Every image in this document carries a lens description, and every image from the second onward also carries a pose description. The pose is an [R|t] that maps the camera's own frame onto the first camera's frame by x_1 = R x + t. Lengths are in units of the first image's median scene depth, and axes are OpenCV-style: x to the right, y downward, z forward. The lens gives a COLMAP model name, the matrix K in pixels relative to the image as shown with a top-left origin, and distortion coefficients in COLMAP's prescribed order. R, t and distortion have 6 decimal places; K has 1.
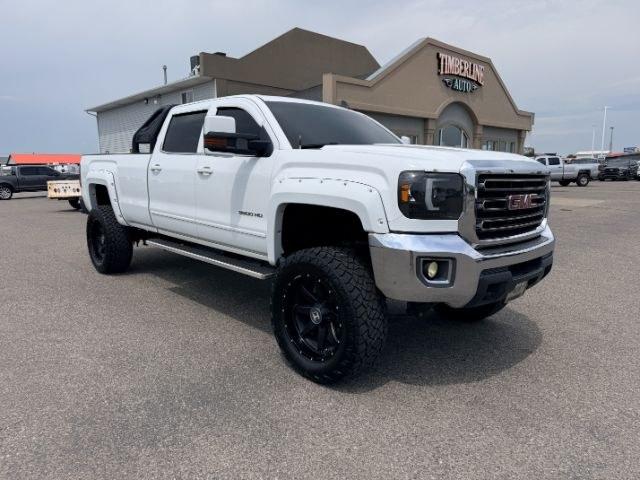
lens RADIAL K [[460.8, 0, 321.5], [0, 460.8, 235.0], [0, 0, 1]] dist [0.022065, -0.026925]
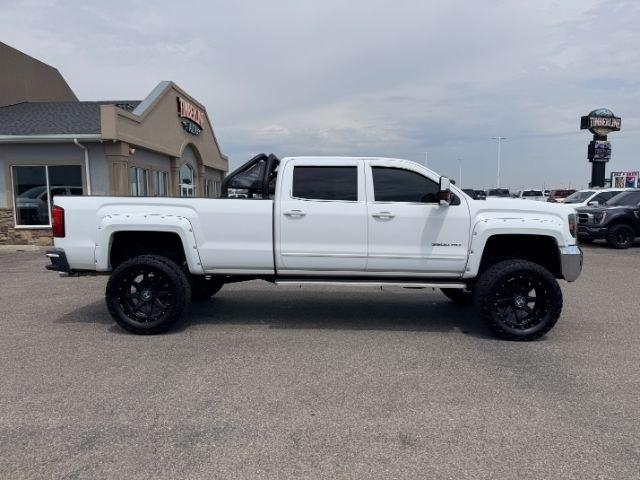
lens RADIAL K [[460.8, 0, 316.9], [0, 460.8, 236.2], [0, 0, 1]] dist [0.022065, -0.026925]
pose [[0.698510, -0.053270, 0.713615, -0.300273], [0.101398, 0.994531, -0.025012, -0.015906], [-0.708380, 0.089830, 0.700091, 0.057915]]
